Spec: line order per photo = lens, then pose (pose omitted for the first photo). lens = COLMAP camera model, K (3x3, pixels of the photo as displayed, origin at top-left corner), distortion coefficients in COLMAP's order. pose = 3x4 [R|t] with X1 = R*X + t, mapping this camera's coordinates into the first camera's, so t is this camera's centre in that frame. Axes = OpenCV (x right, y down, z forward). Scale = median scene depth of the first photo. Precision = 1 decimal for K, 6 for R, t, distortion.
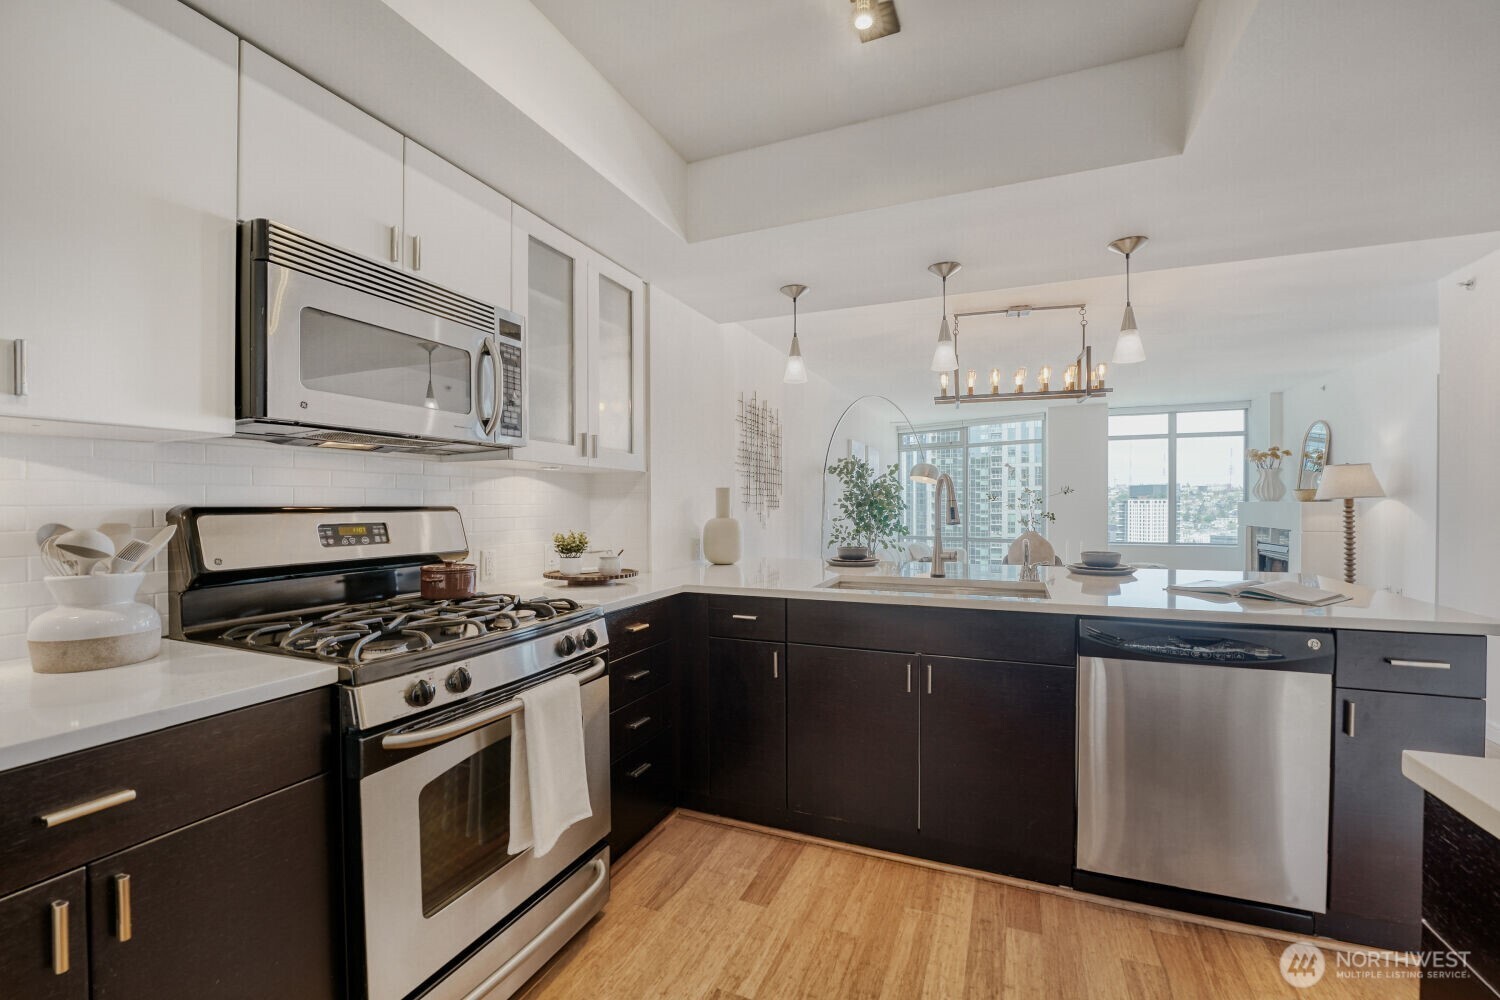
lens RADIAL K [[615.5, 0, 761.7], [0, 615.5, 504.2], [0, 0, 1]] dist [-0.016827, -0.000187]
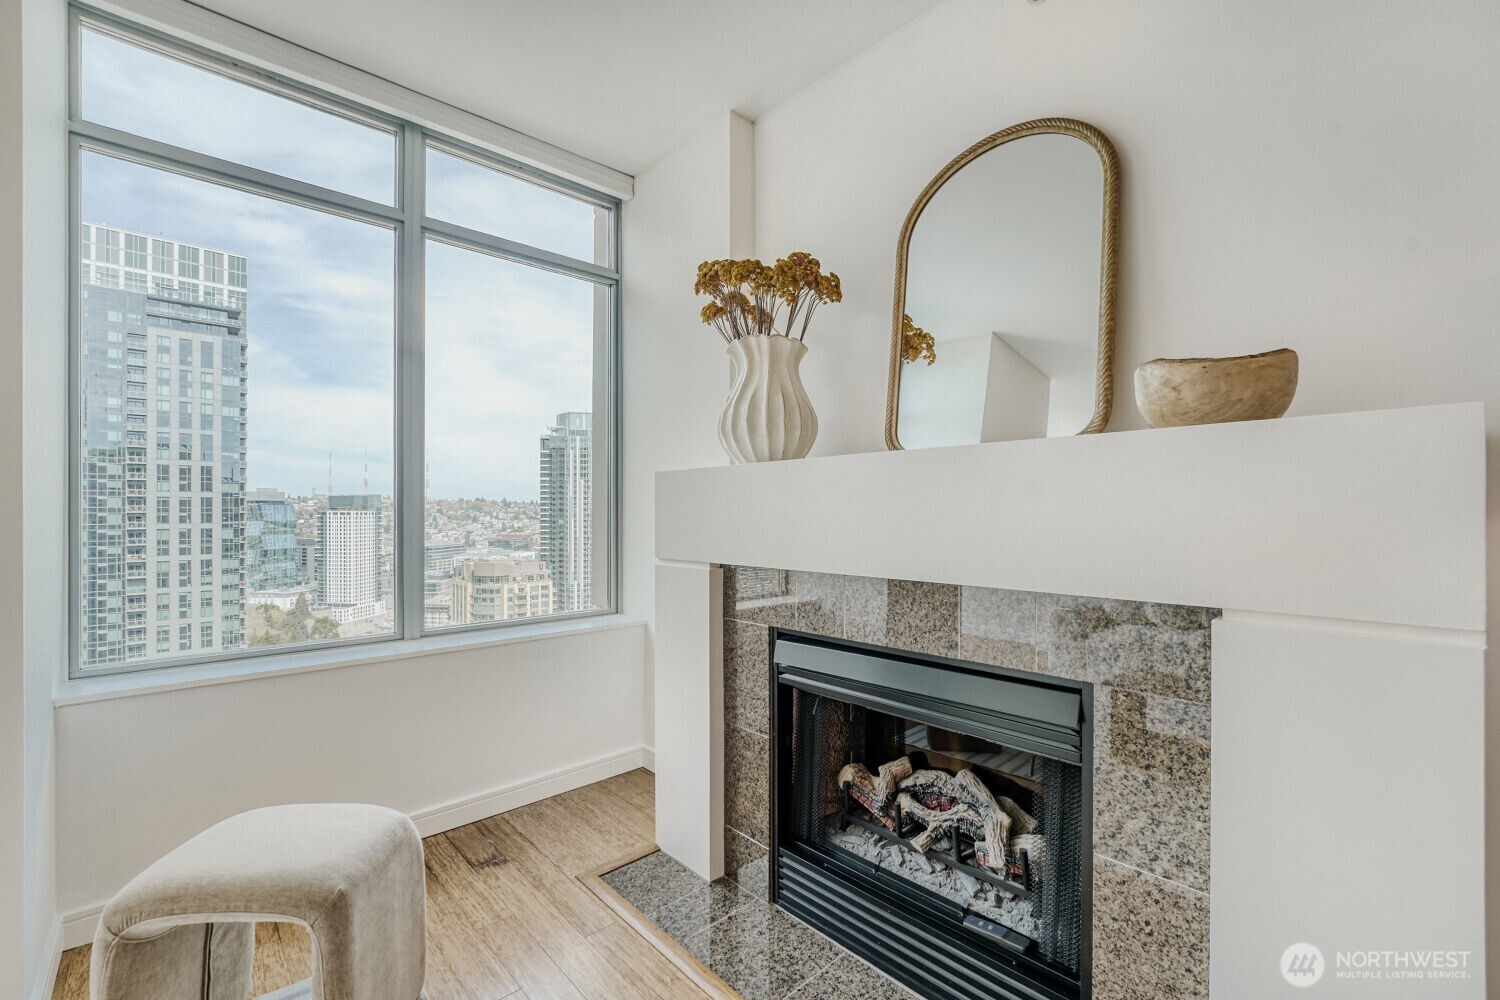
lens RADIAL K [[638.7, 0, 748.4], [0, 638.7, 514.8], [0, 0, 1]] dist [-0.006867, 0.001340]
pose [[0.433000, 0.000450, 0.901394, 0.678198], [0.001430, 0.999998, -0.001186, 0.019264], [-0.901393, 0.001802, 0.432998, 1.039231]]
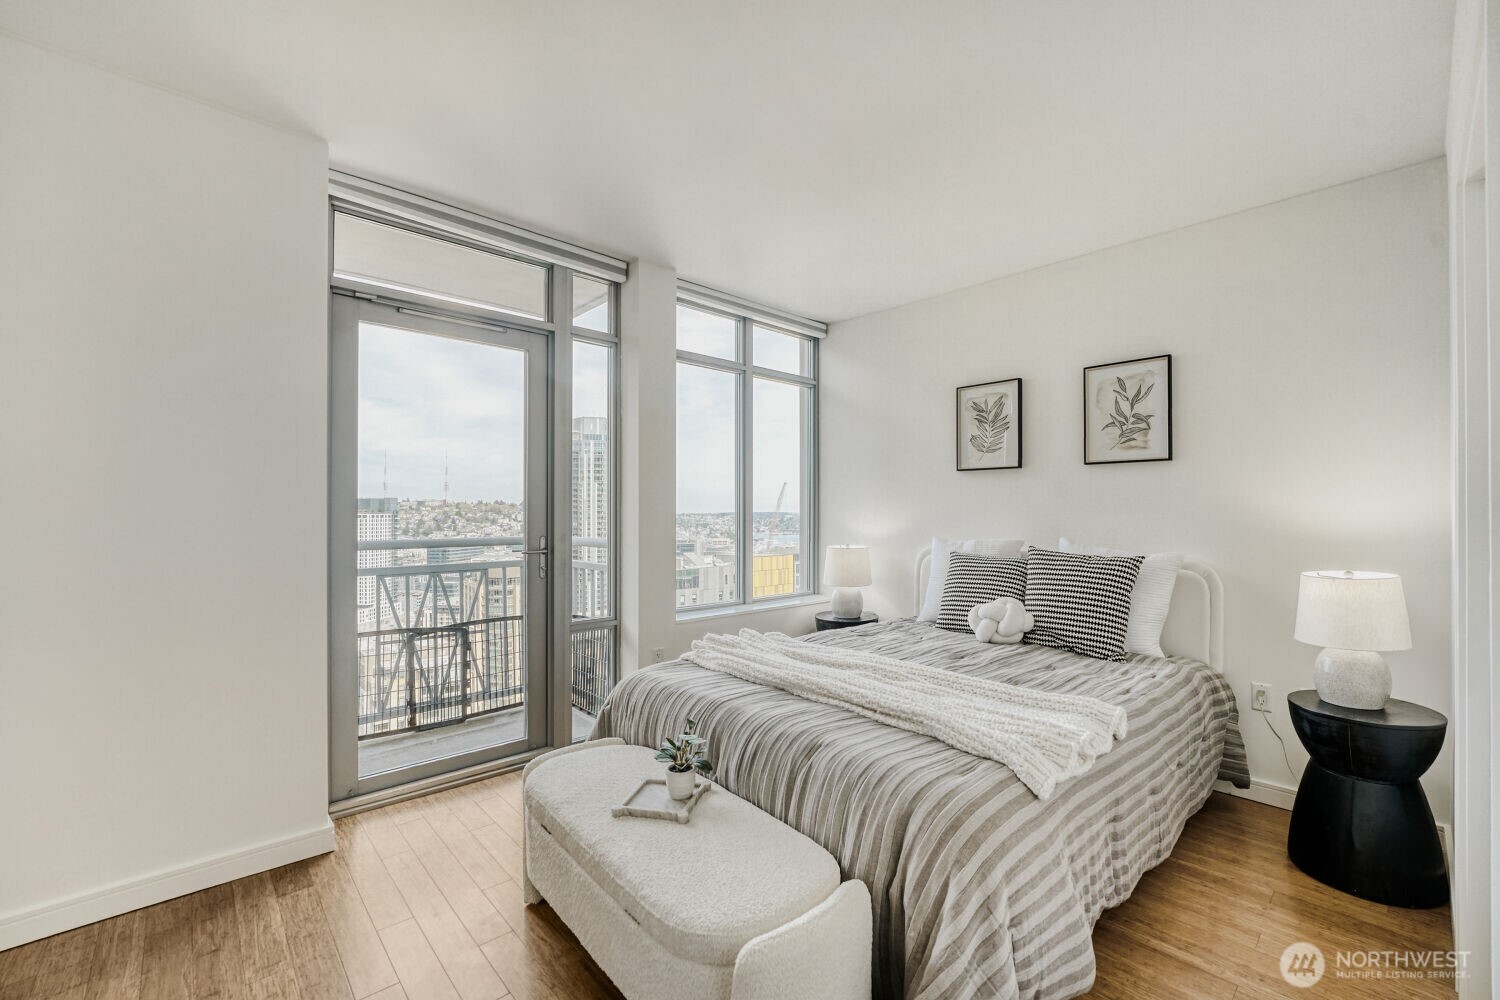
lens RADIAL K [[615.5, 0, 786.1], [0, 615.5, 531.2], [0, 0, 1]] dist [-0.016827, -0.000187]
pose [[0.395185, -0.021339, 0.918354, 0.341262], [0.002393, 0.999751, 0.022201, 0.012612], [-0.918598, -0.006576, 0.395138, 1.066180]]
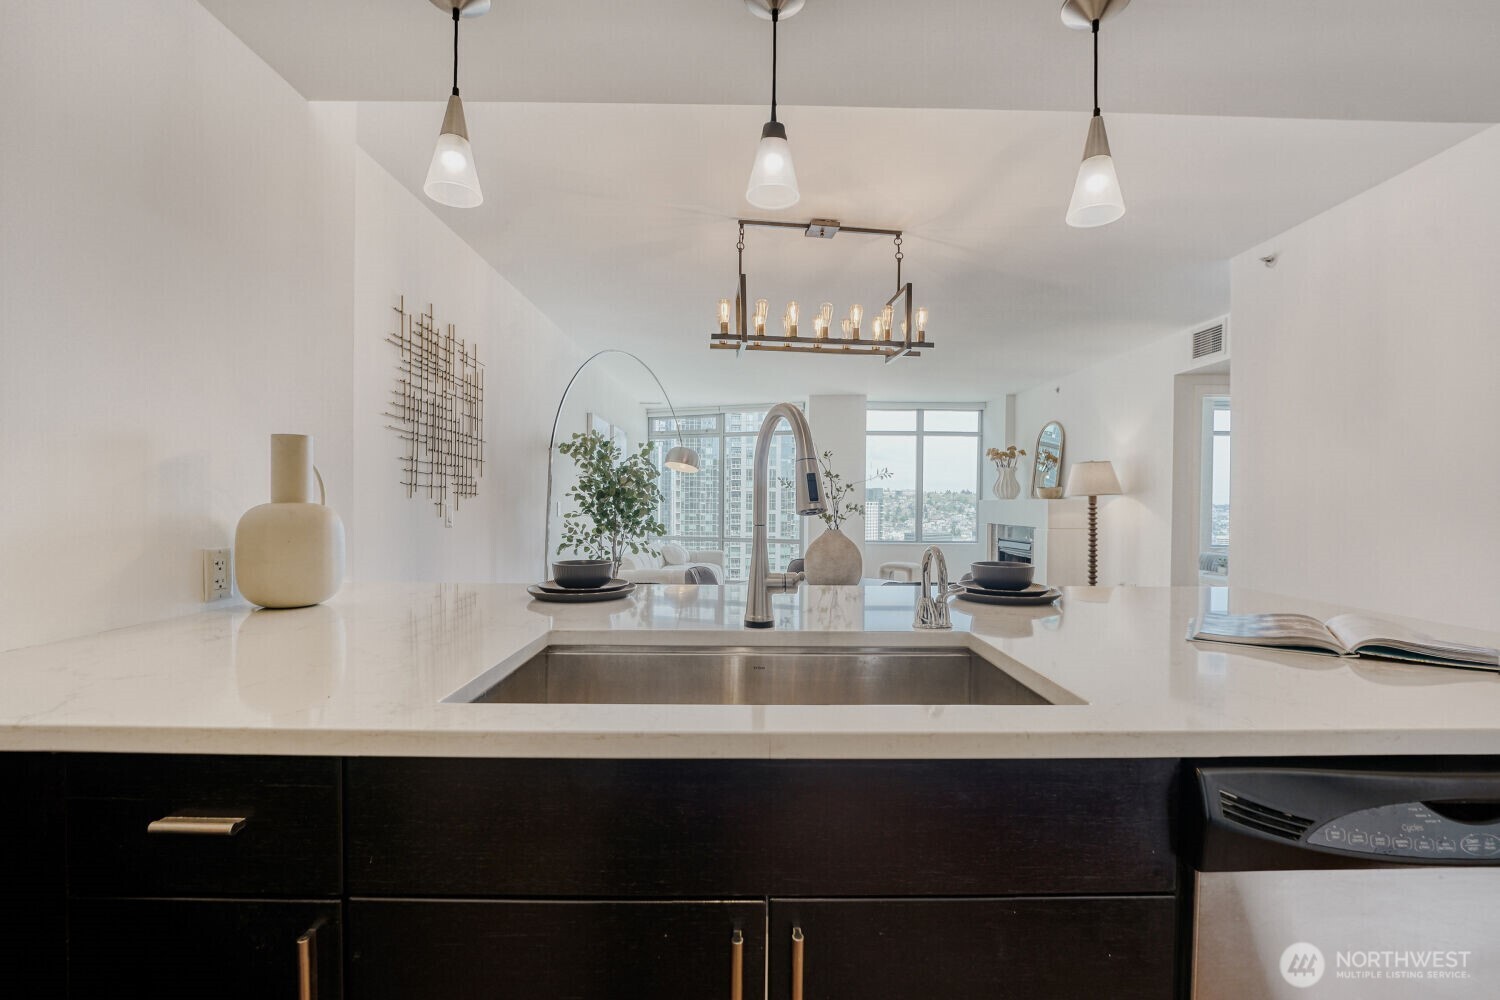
lens RADIAL K [[615.5, 0, 743.0], [0, 615.5, 505.4], [0, 0, 1]] dist [-0.016827, -0.000187]
pose [[0.929357, 0.008770, 0.369078, 0.041579], [-0.009807, 0.999951, 0.000933, 0.010645], [-0.369052, -0.004486, 0.929398, 0.231359]]
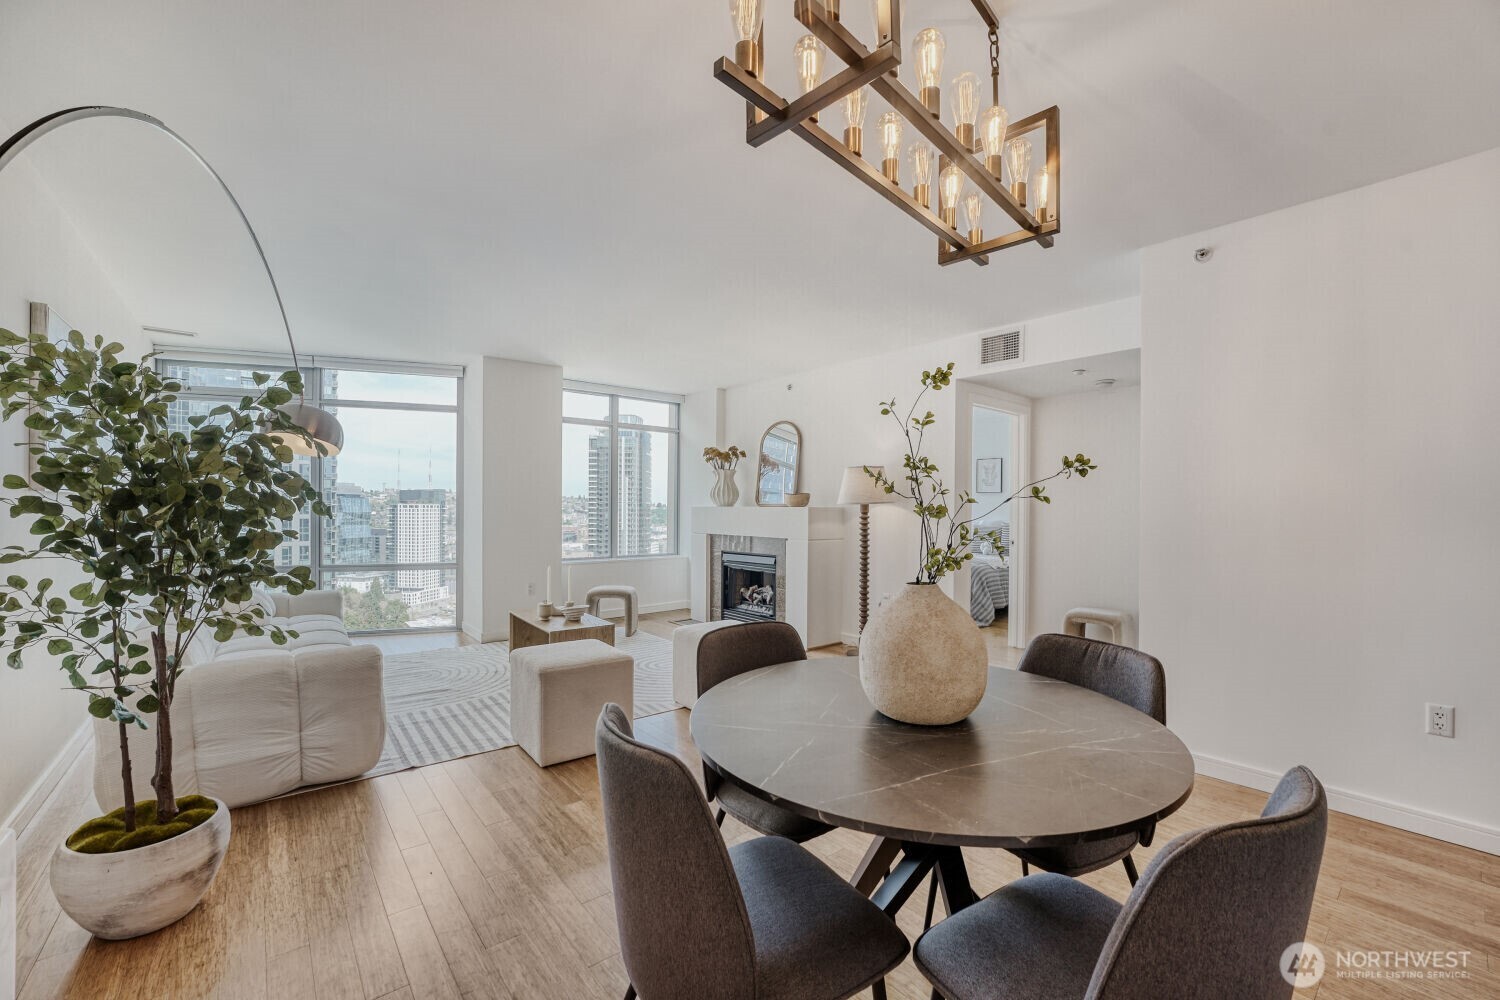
lens RADIAL K [[615.5, 0, 745.1], [0, 615.5, 507.7], [0, 0, 1]] dist [-0.016827, -0.000187]
pose [[0.489218, 0.008461, 0.872121, 0.057422], [-0.007867, 0.999955, -0.005288, 0.002633], [-0.872126, -0.004273, 0.489262, 0.614262]]
